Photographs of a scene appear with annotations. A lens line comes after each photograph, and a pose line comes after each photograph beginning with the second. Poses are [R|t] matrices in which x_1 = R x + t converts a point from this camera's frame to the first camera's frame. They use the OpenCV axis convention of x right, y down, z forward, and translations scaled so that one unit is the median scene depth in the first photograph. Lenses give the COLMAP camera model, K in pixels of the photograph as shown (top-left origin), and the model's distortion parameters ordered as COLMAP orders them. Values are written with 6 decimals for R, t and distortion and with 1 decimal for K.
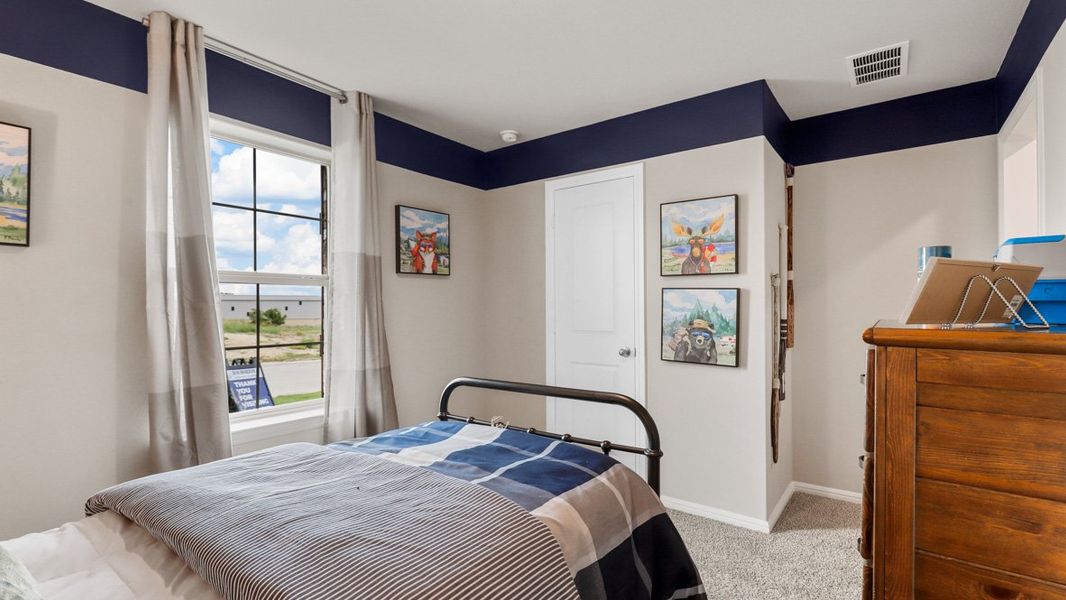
lens RADIAL K [[491.4, 0, 533.0], [0, 491.4, 304.3], [0, 0, 1]] dist [0.000068, -0.000104]
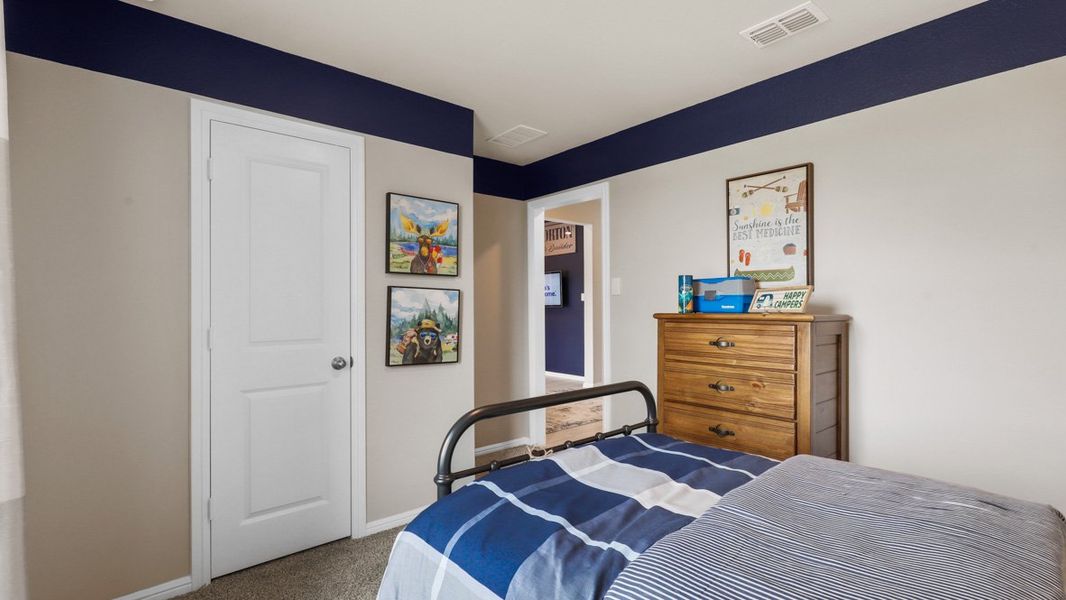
lens RADIAL K [[491.4, 0, 532.4], [0, 491.4, 305.0], [0, 0, 1]] dist [0.000068, -0.000104]
pose [[0.211059, 0.005134, 0.977460, -0.589232], [-0.000487, 0.999987, -0.005147, 0.006592], [-0.977473, 0.000610, 0.211059, 0.581224]]
